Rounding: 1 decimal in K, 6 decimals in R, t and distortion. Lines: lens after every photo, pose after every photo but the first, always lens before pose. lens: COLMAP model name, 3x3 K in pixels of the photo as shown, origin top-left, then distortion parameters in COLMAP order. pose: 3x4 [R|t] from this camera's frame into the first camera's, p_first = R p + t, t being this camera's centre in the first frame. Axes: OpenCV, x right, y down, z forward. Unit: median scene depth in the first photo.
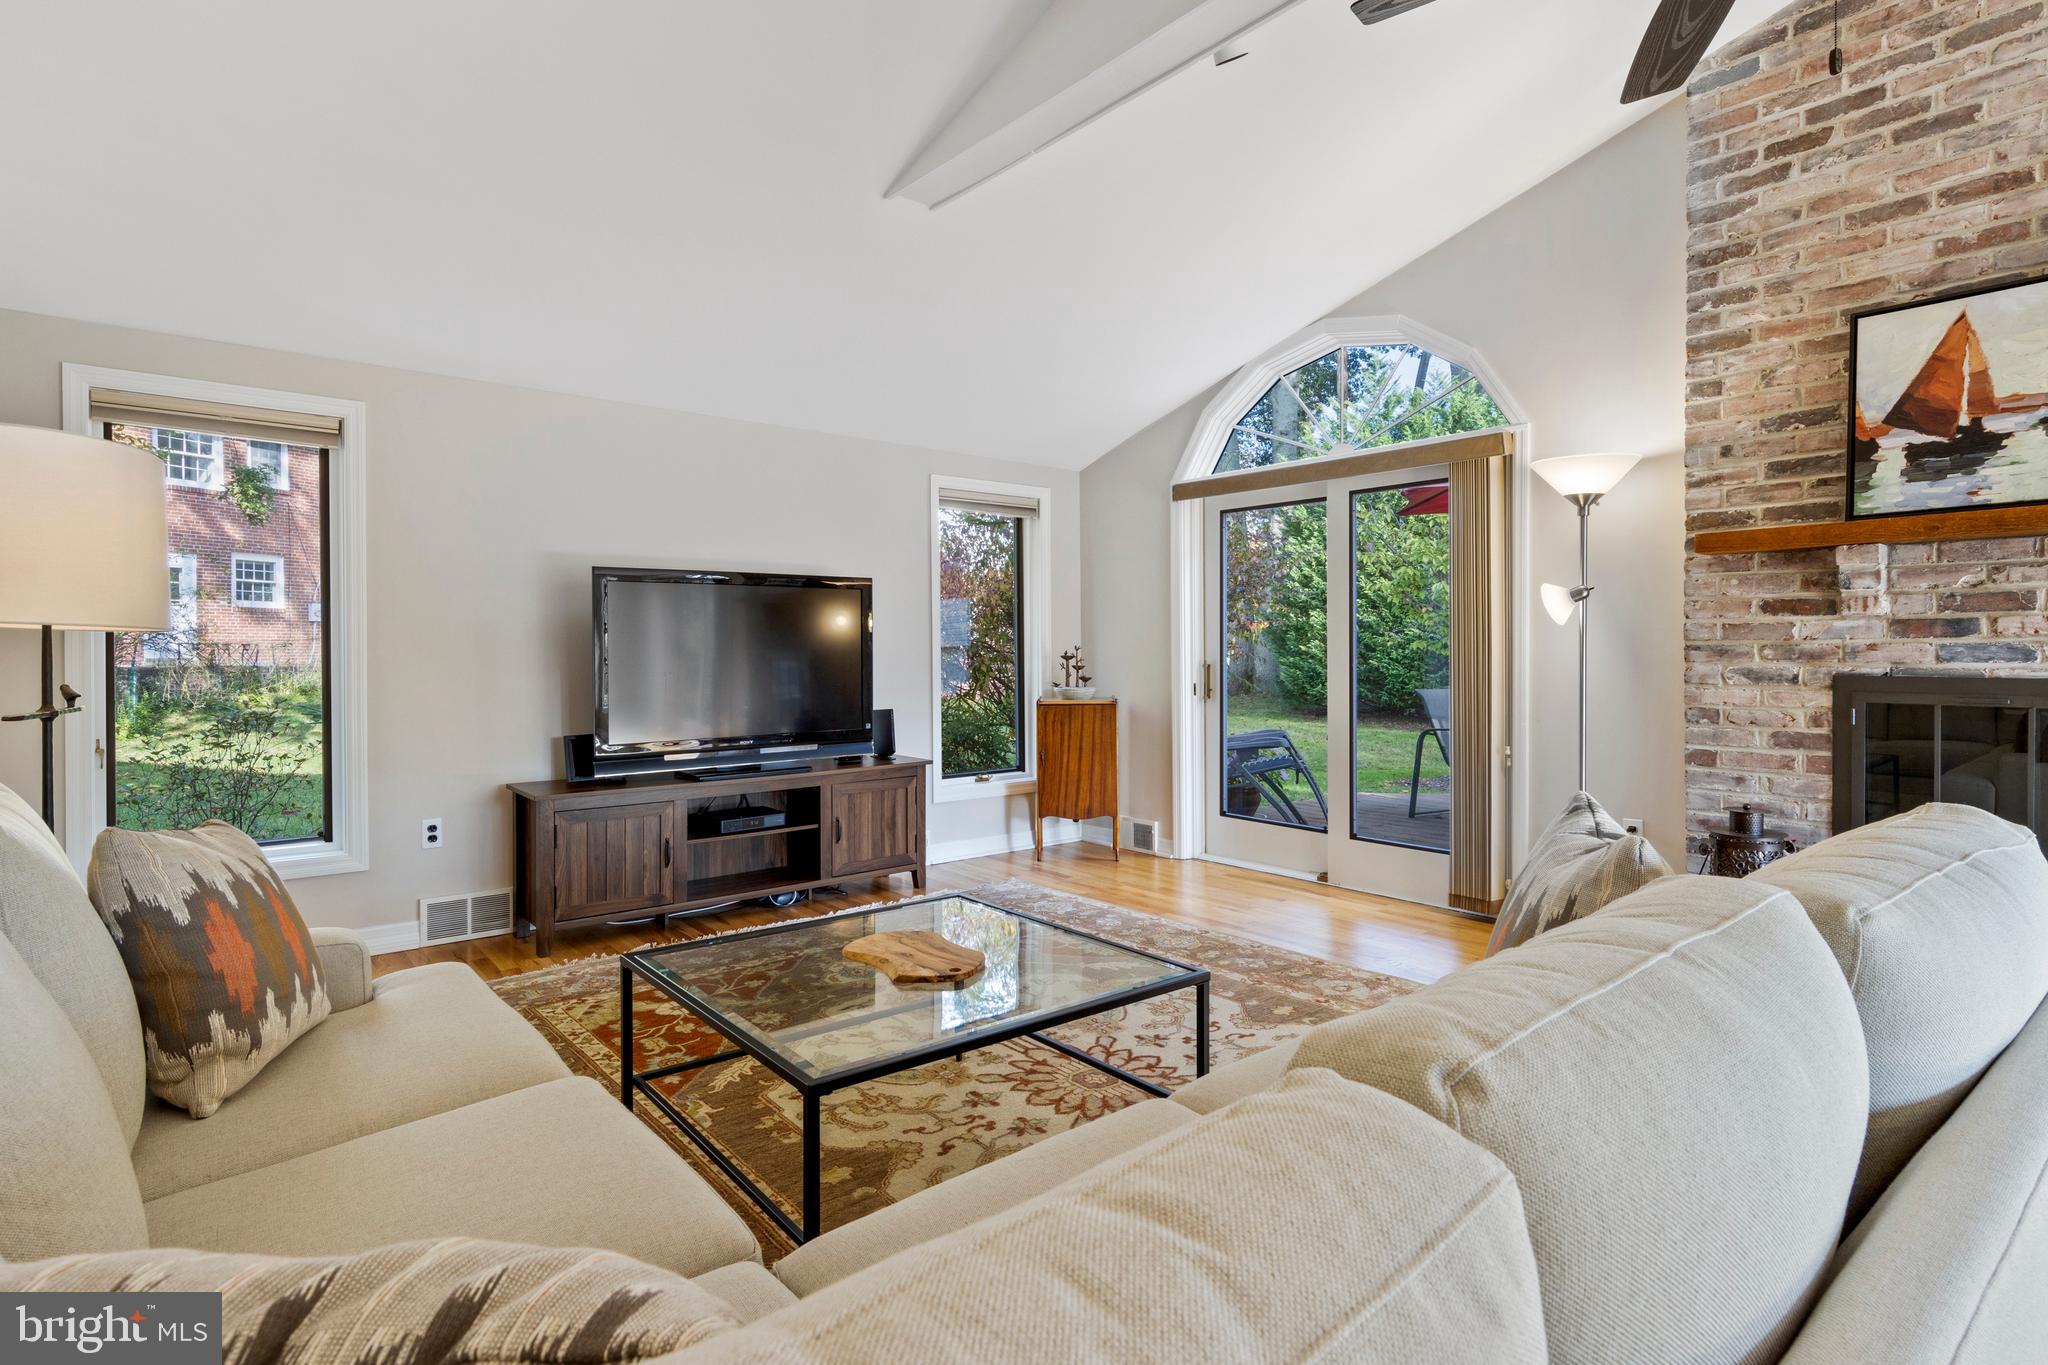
lens RADIAL K [[1046.4, 0, 1037.0], [0, 1046.4, 659.7], [0, 0, 1]] dist [0.010726, -0.004702]
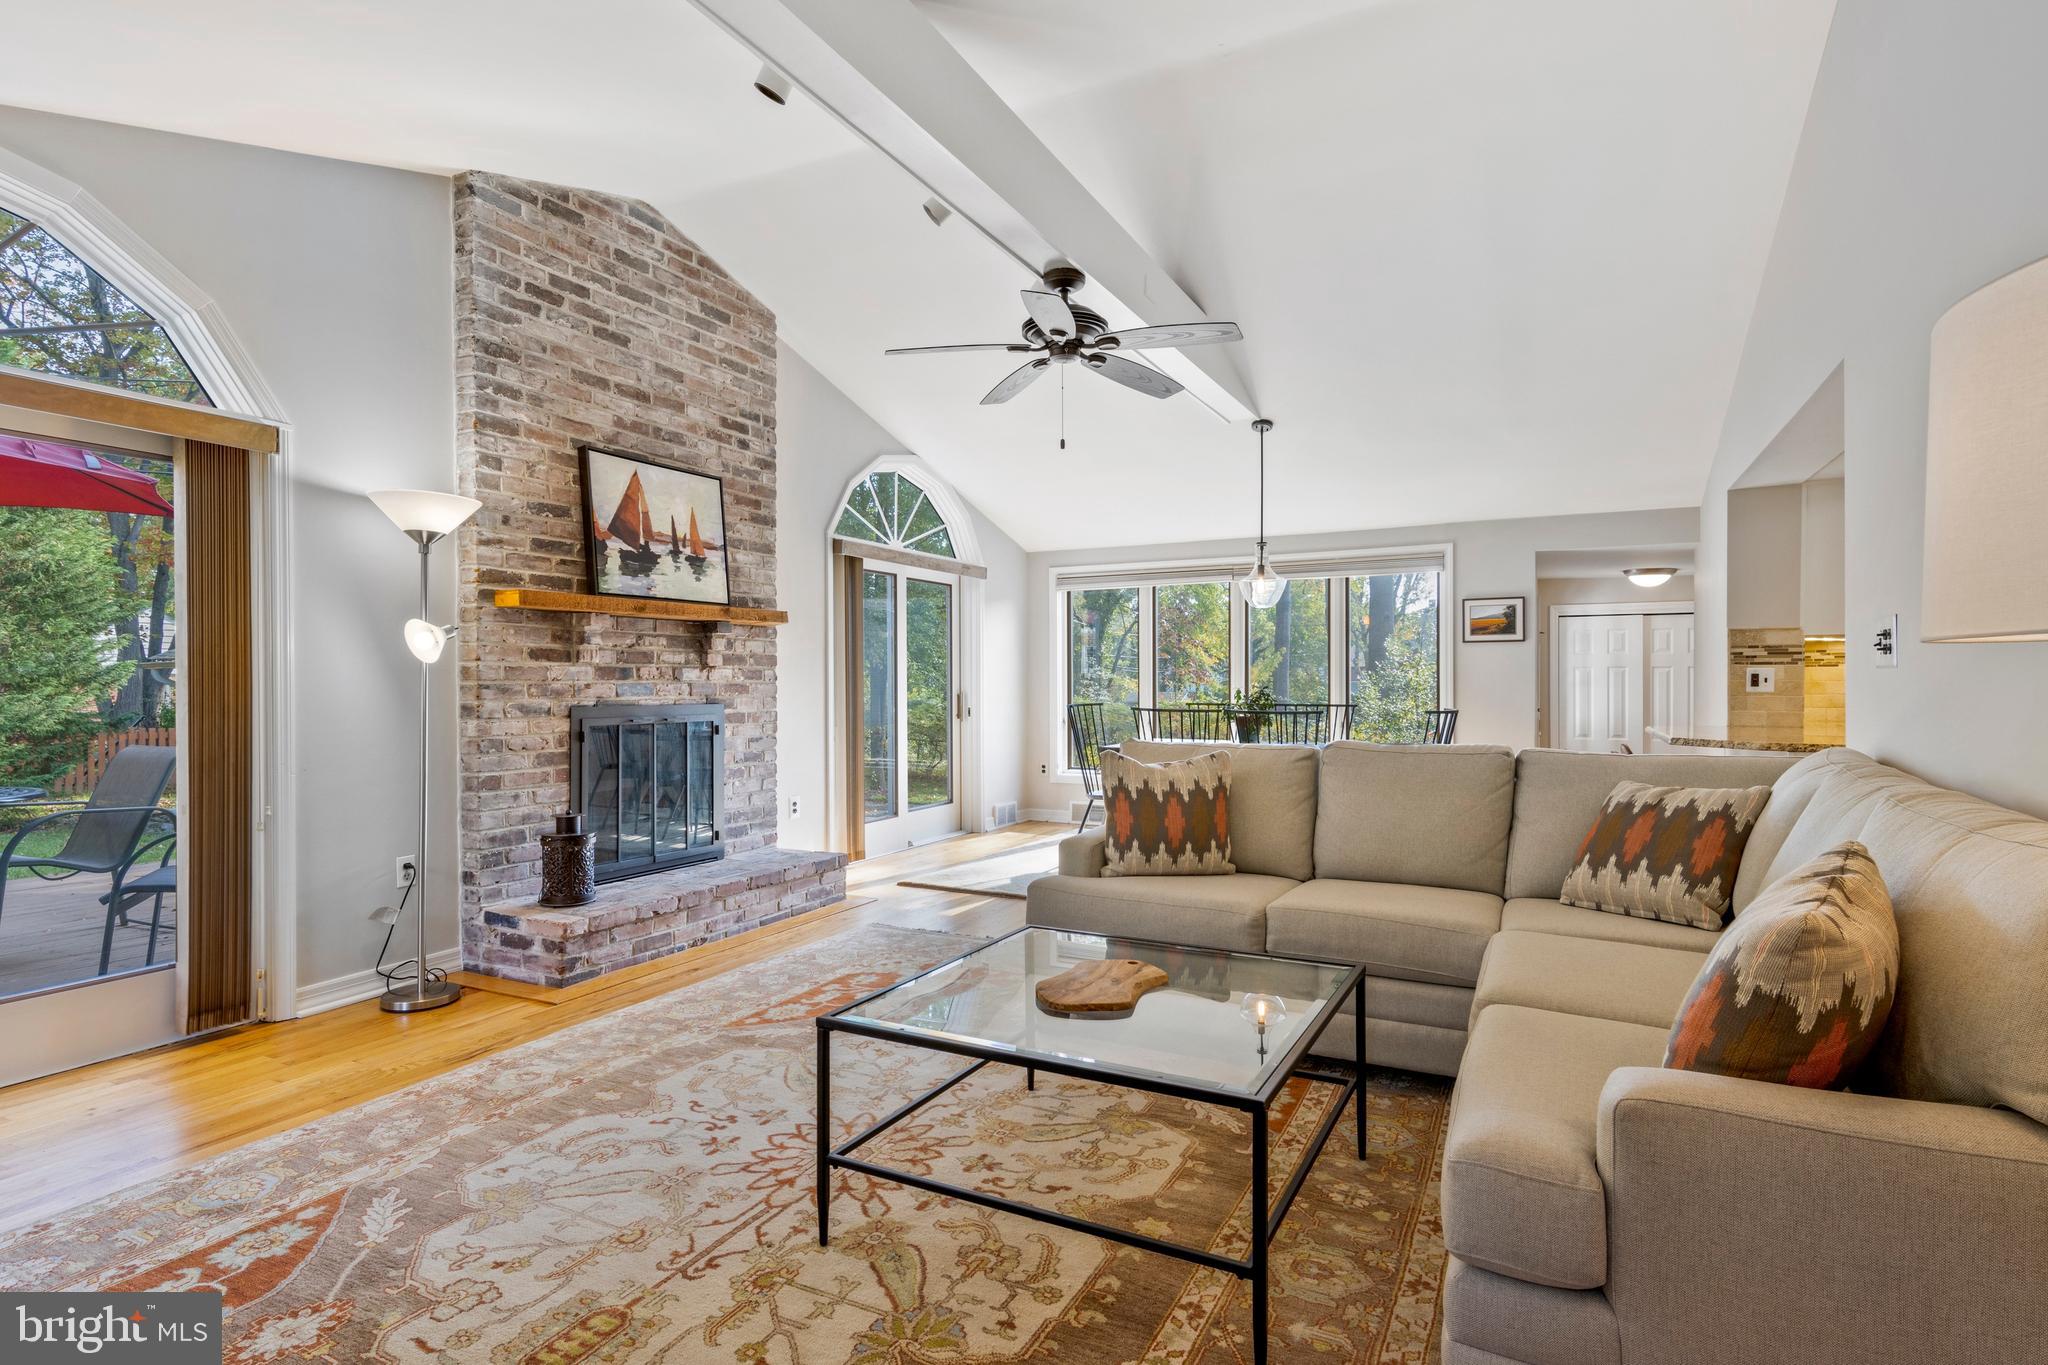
lens RADIAL K [[1046.4, 0, 1009.3], [0, 1046.4, 693.4], [0, 0, 1]] dist [0.010726, -0.004702]
pose [[-0.390574, -0.001065, 0.920571, -0.675297], [0.015753, 0.999845, 0.007840, -0.004596], [-0.920437, 0.017564, -0.390497, 0.981444]]
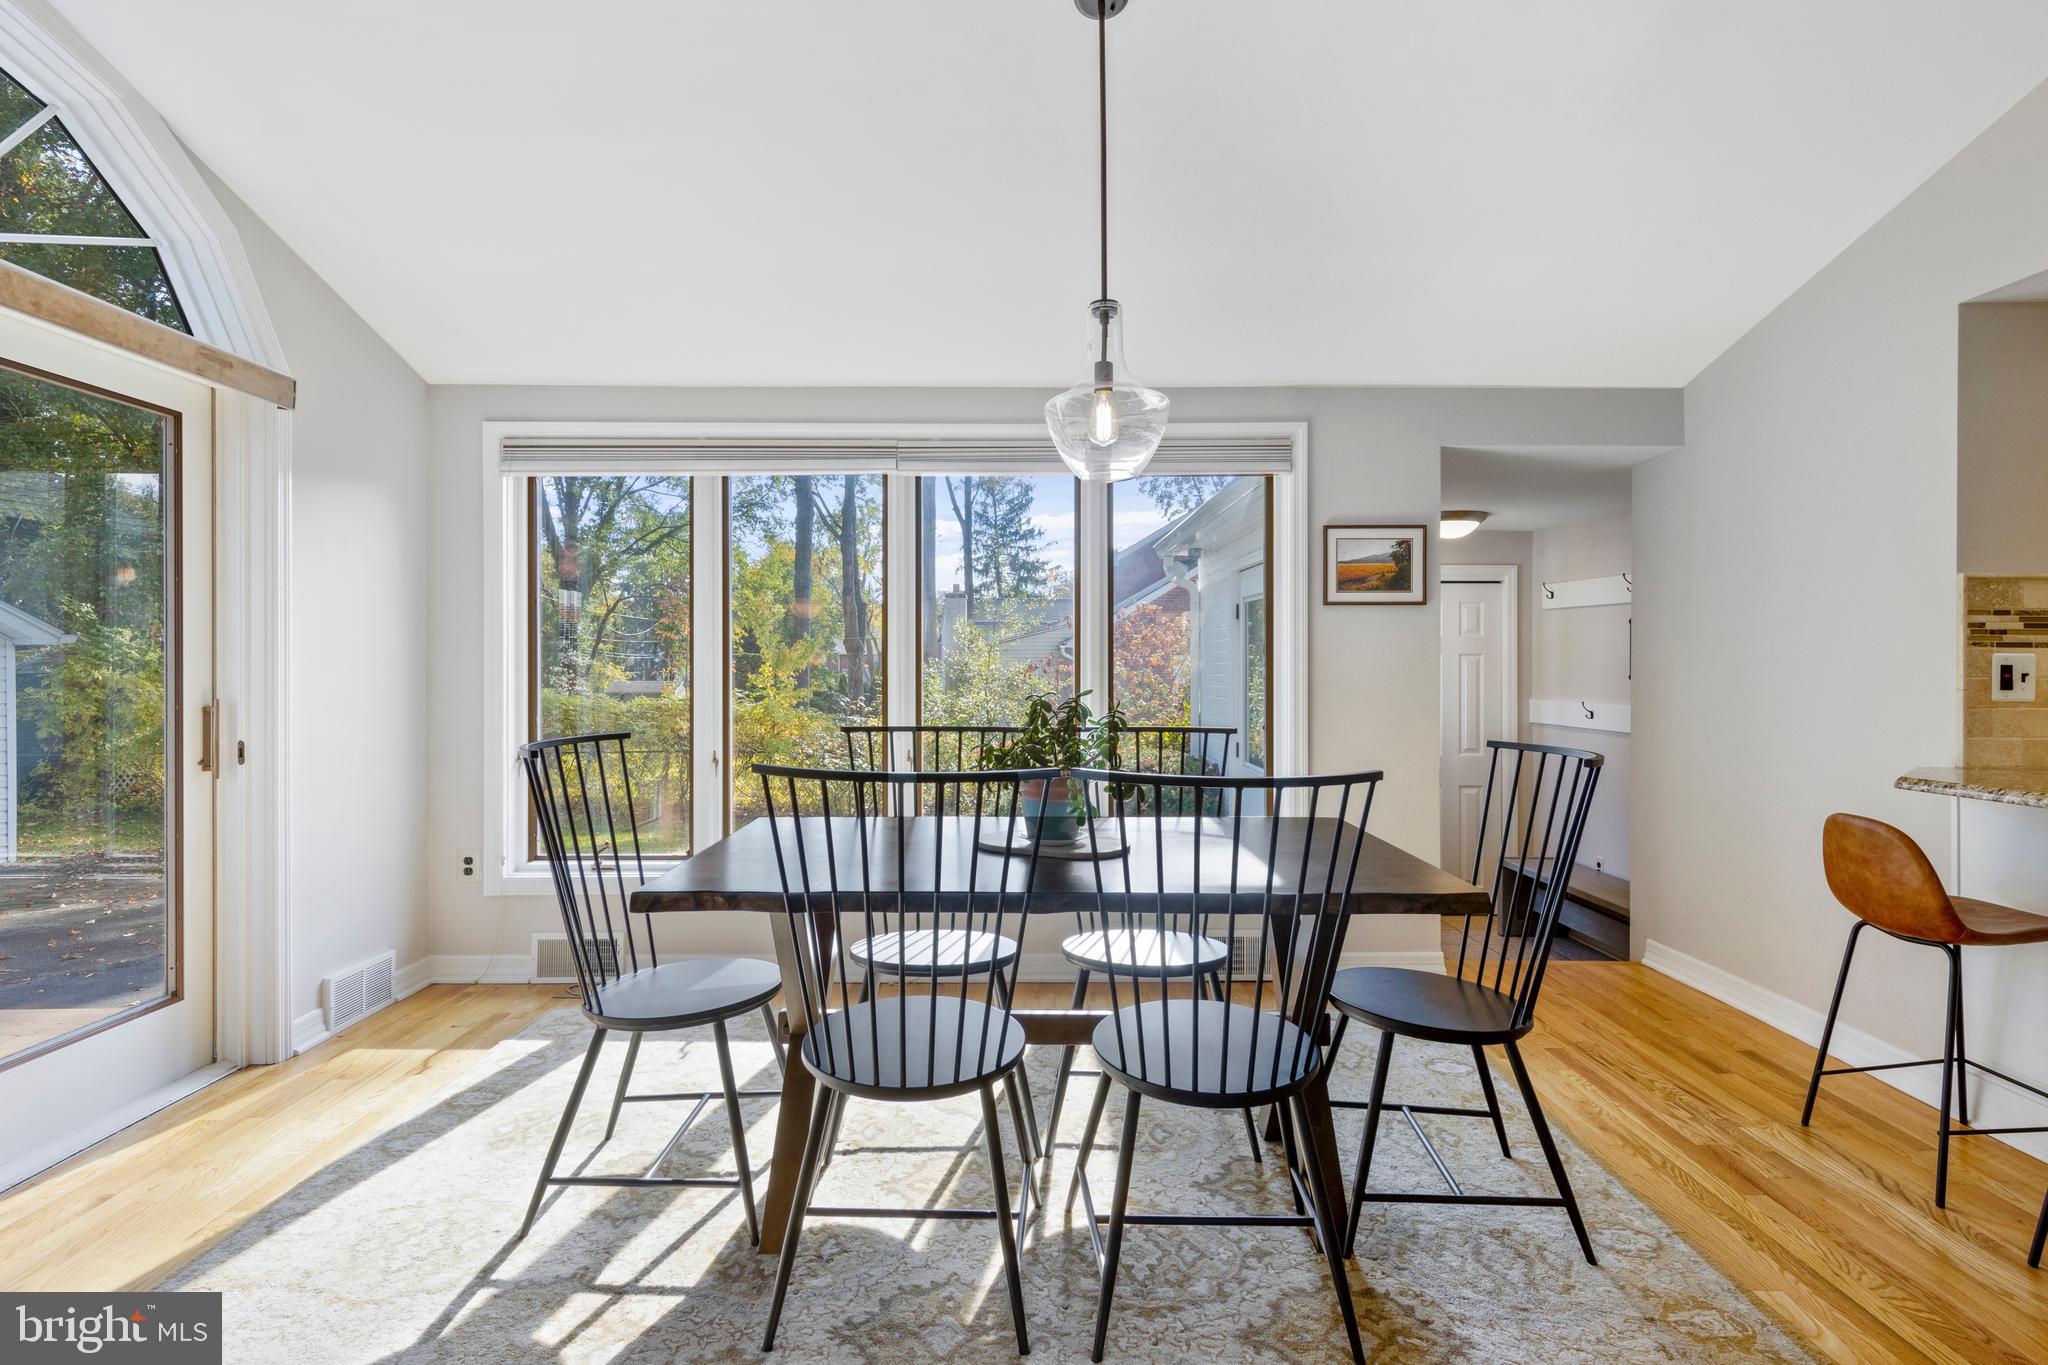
lens RADIAL K [[1046.4, 0, 1025.3], [0, 1046.4, 670.7], [0, 0, 1]] dist [0.010726, -0.004702]
pose [[-0.780310, 0.005865, 0.625365, 0.415462], [0.011687, 0.999918, 0.005204, -0.012651], [-0.625284, 0.011369, -0.780315, 0.438223]]
